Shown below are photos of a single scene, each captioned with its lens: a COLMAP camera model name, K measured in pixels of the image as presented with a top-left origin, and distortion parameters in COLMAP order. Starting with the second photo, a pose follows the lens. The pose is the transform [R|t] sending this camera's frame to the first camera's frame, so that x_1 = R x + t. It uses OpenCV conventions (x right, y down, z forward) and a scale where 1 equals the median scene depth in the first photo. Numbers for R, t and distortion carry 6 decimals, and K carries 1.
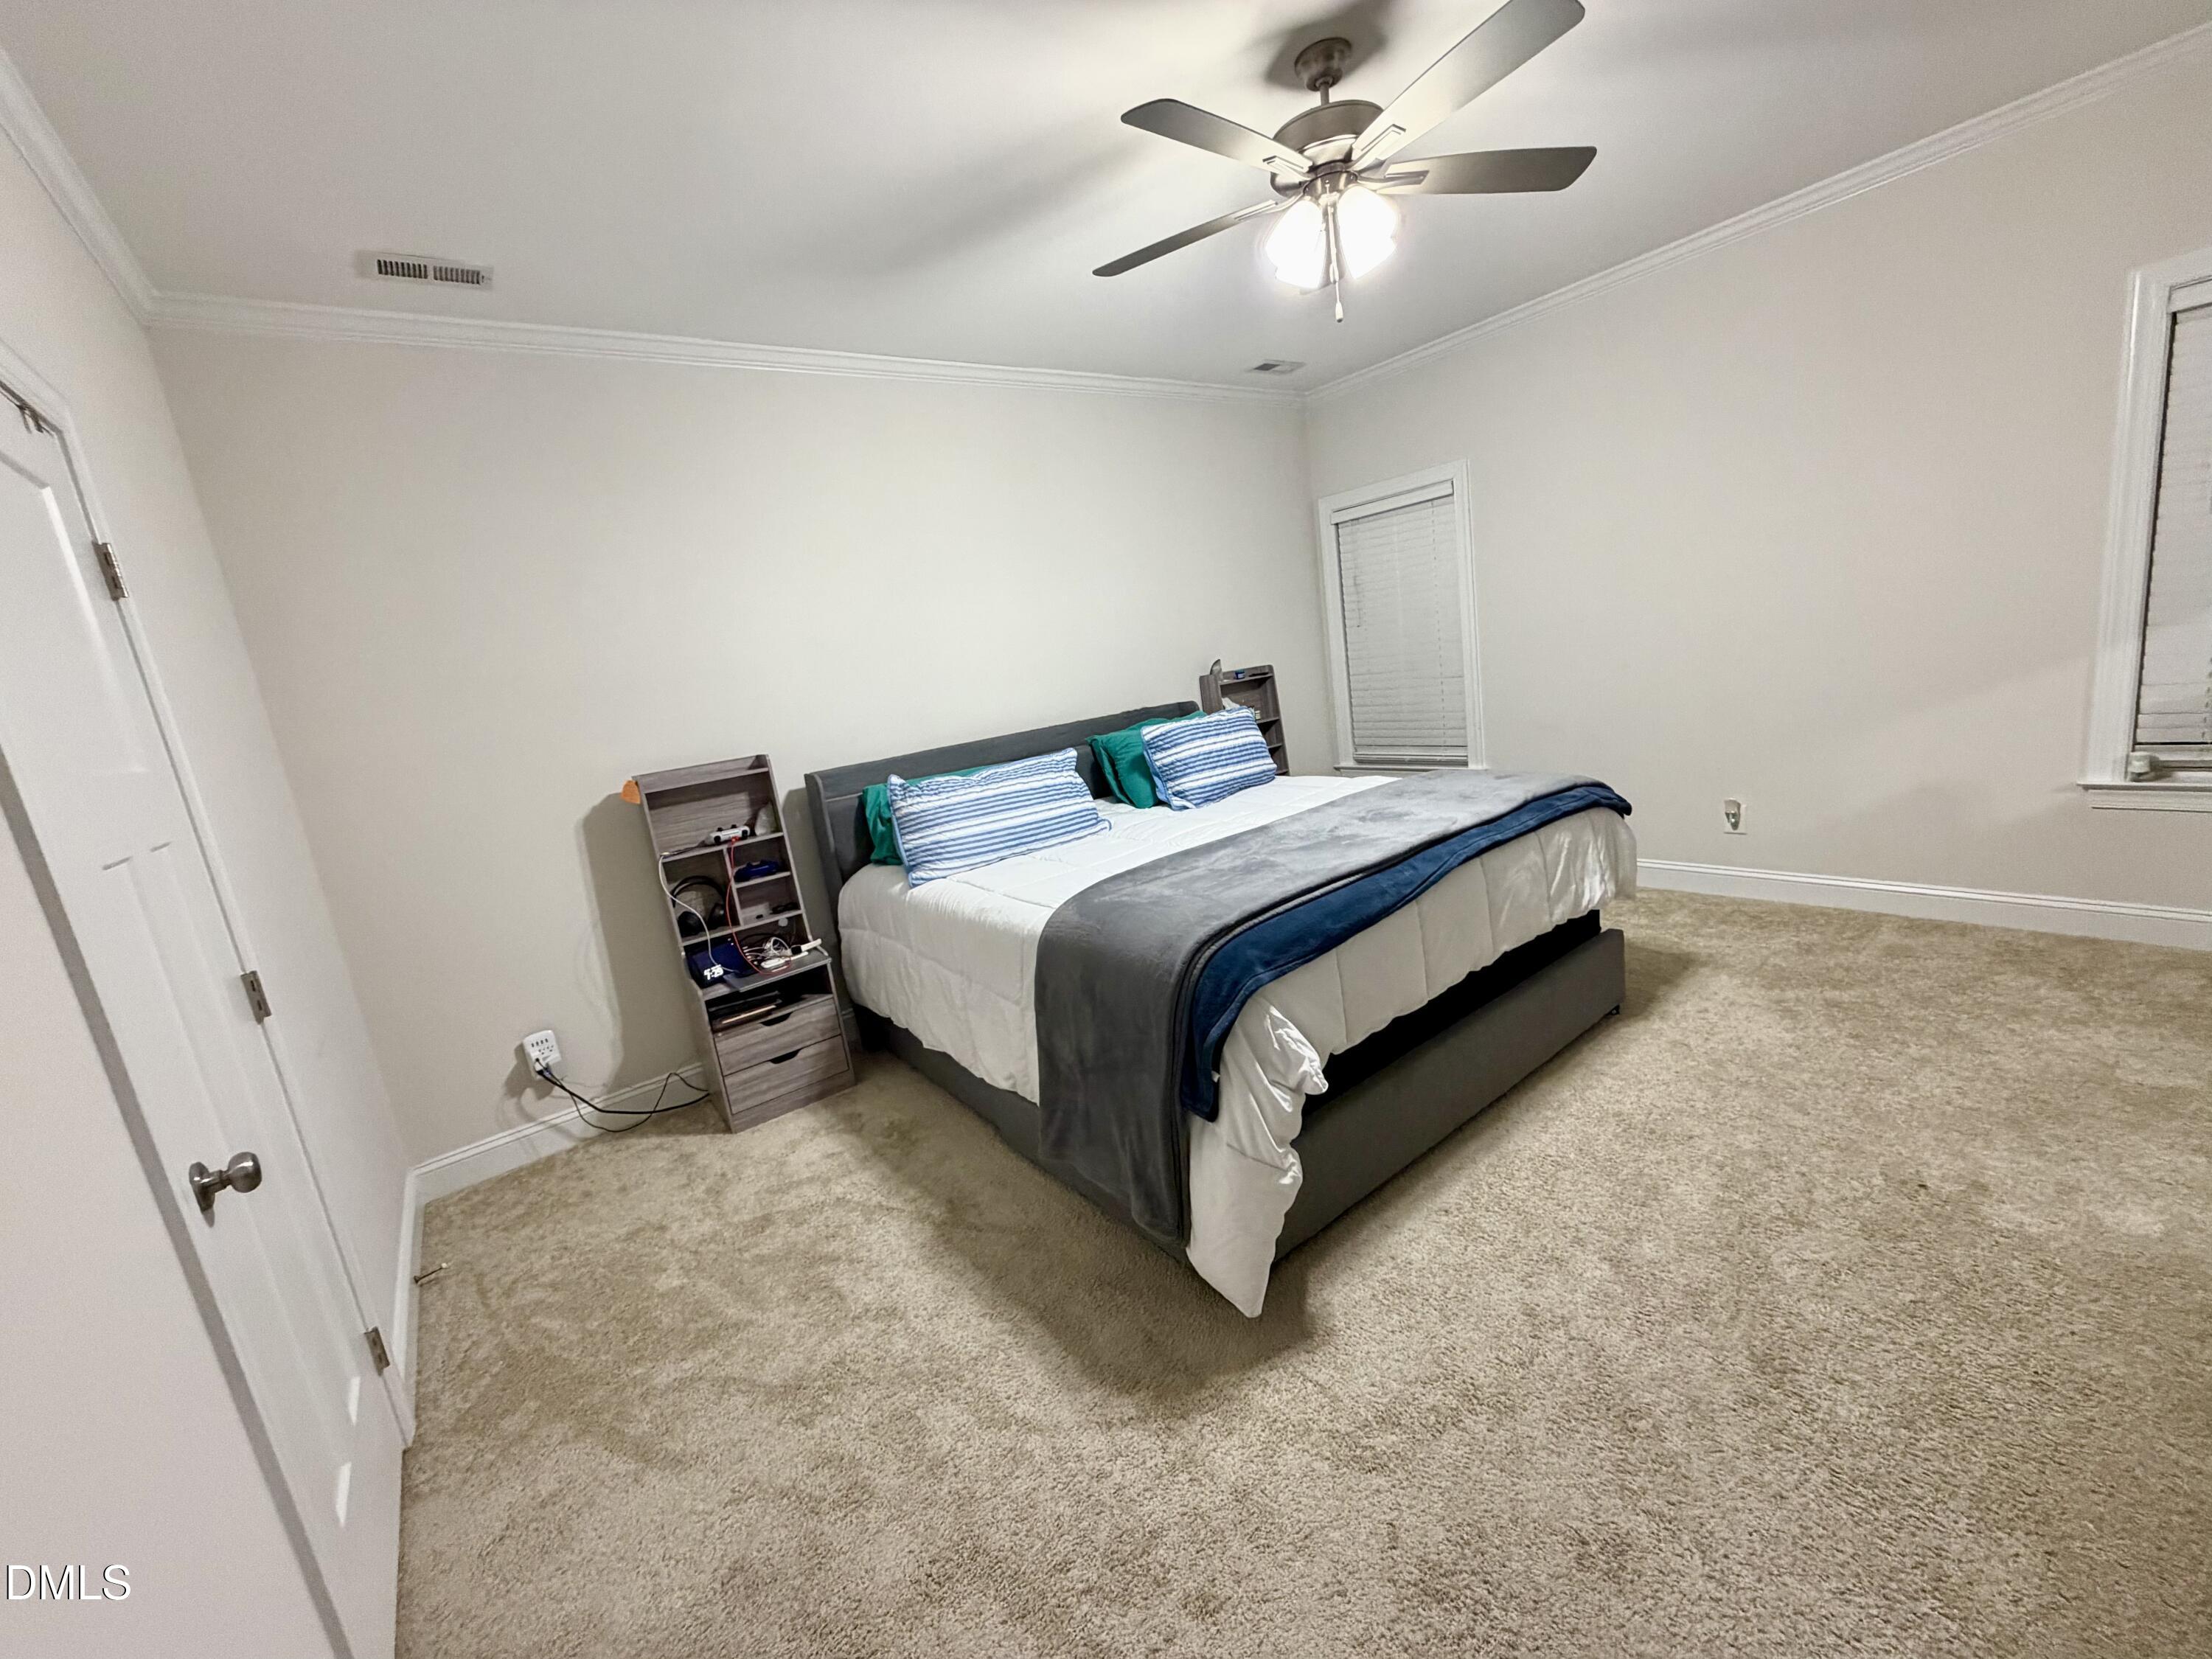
lens RADIAL K [[878.6, 0, 1105.4], [0, 878.6, 826.5], [0, 0, 1]] dist [-0.000406, -0.000110]
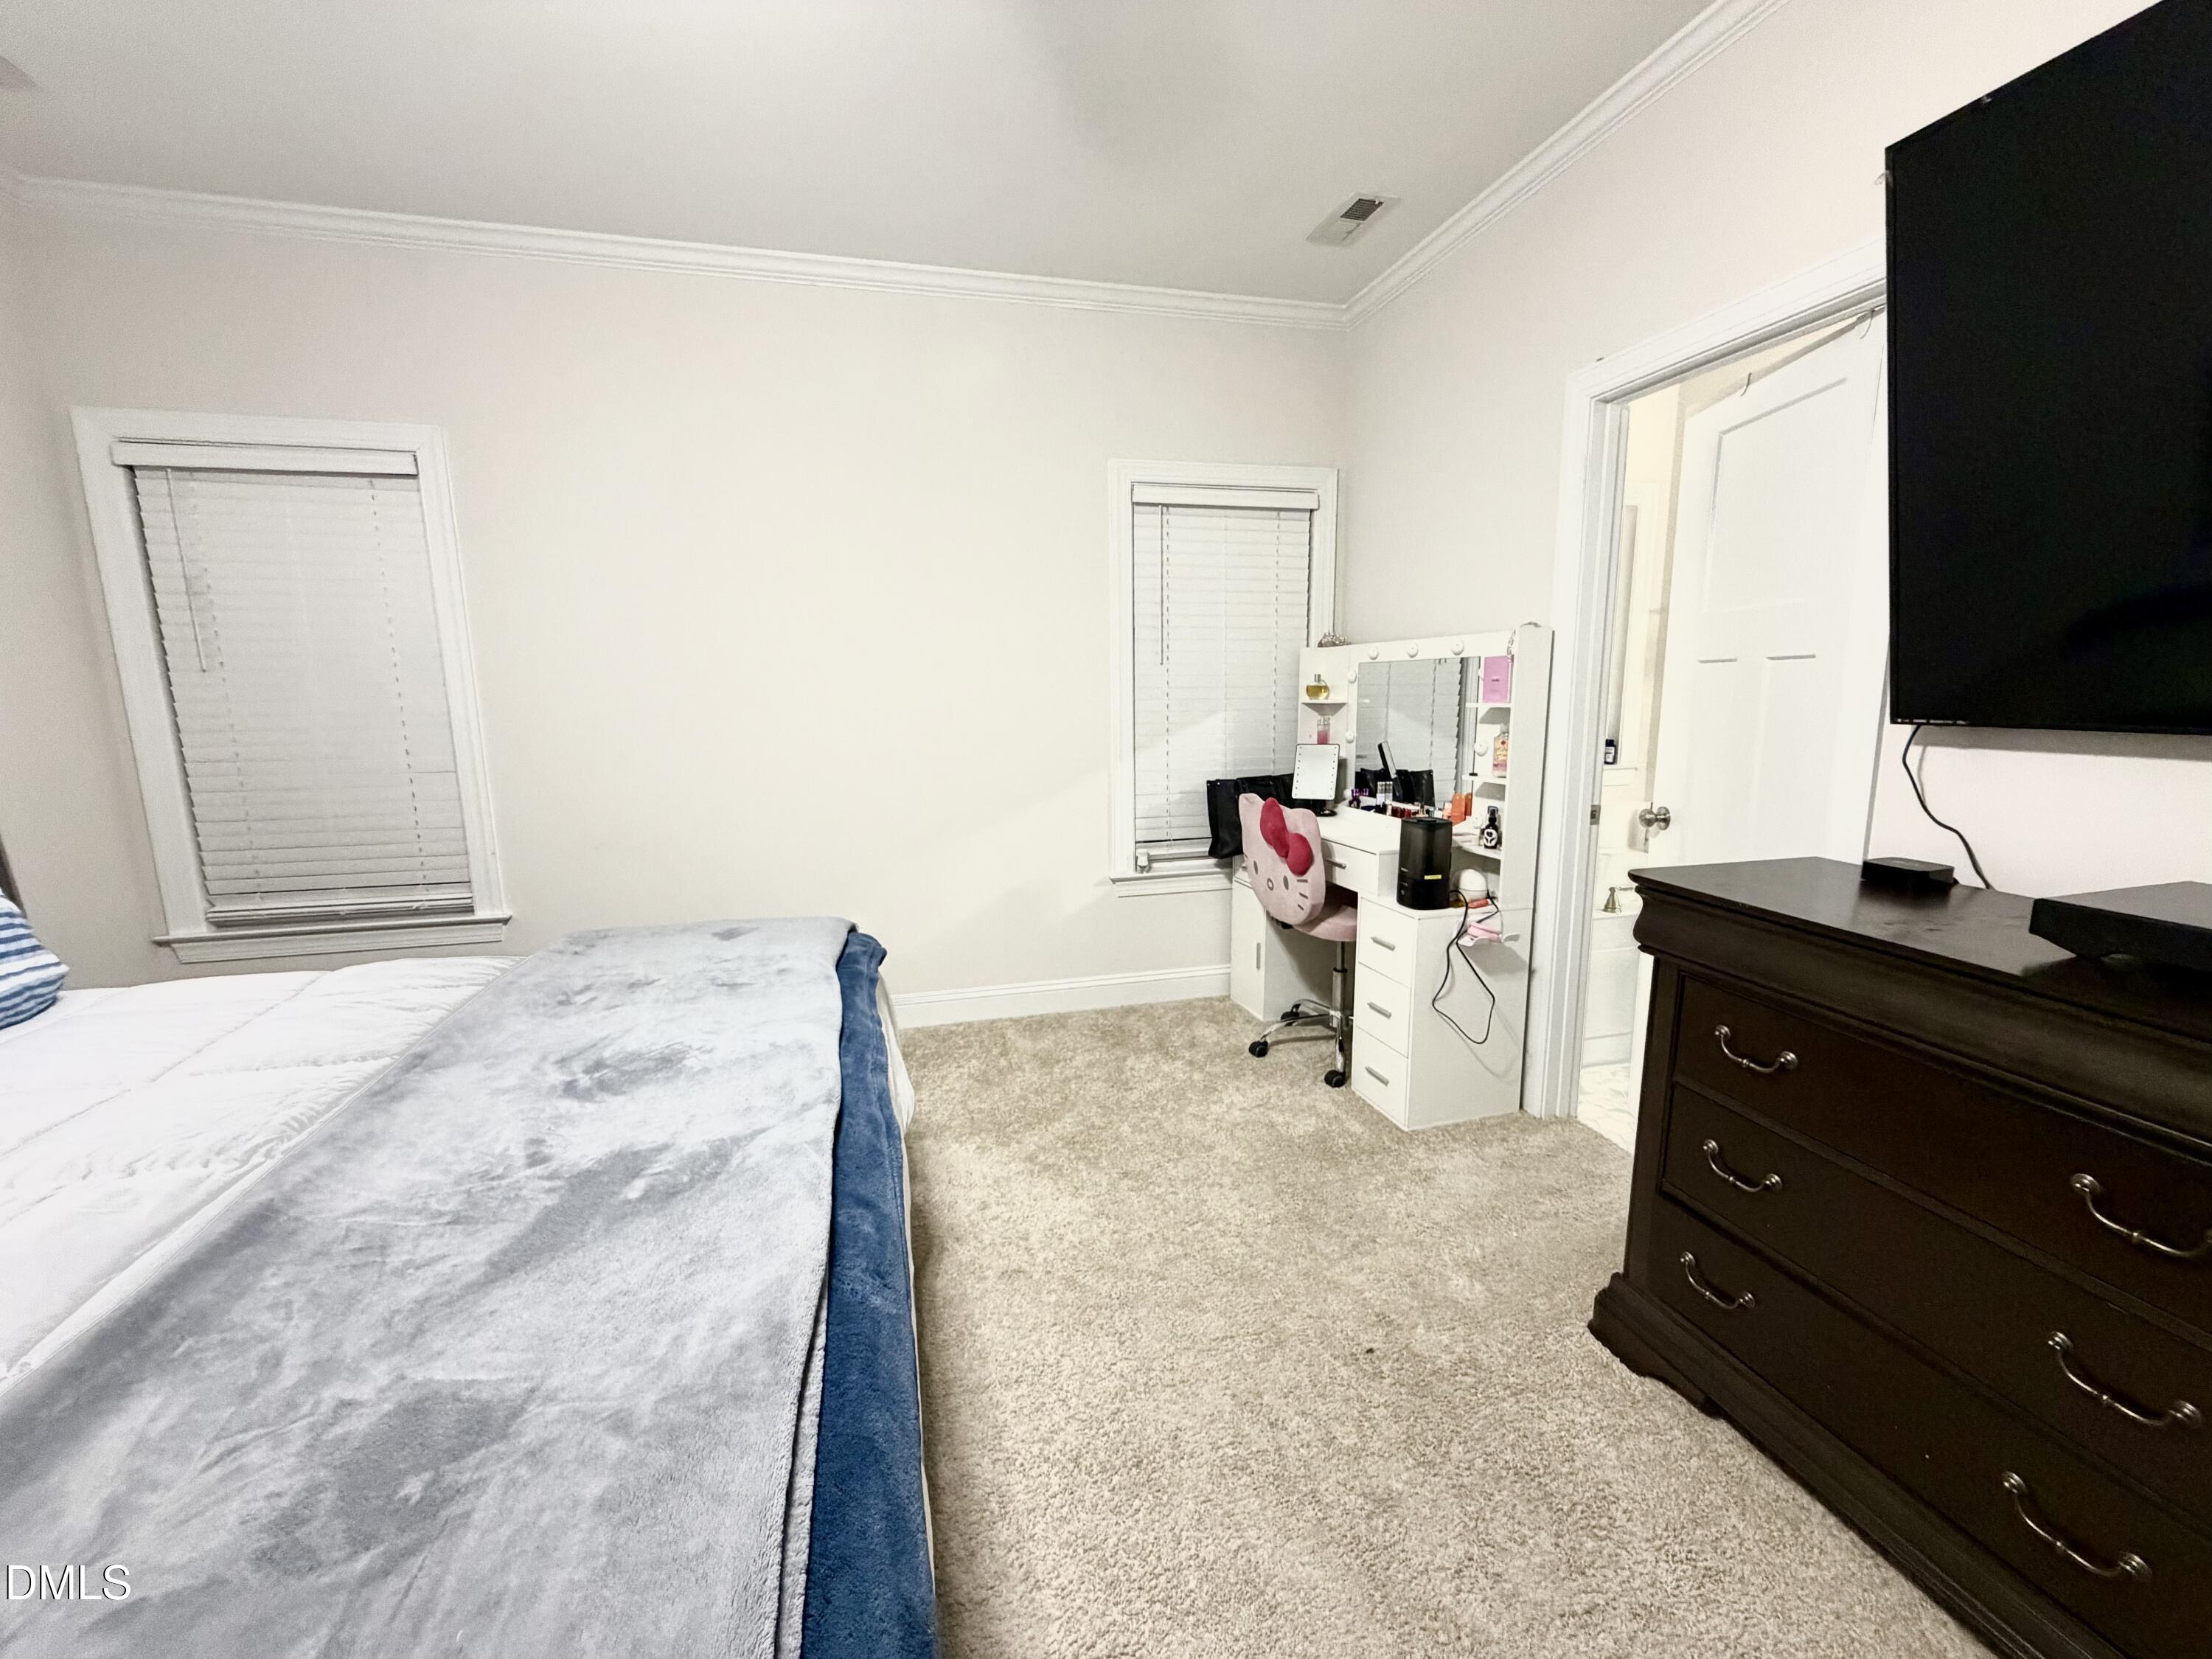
lens RADIAL K [[878.6, 0, 1097.6], [0, 878.6, 834.2], [0, 0, 1]] dist [-0.000406, -0.000110]
pose [[0.396331, -0.021420, 0.917858, 0.023654], [0.135280, 0.990178, -0.035306, -0.067044], [-0.908087, 0.138160, 0.395336, 0.537490]]
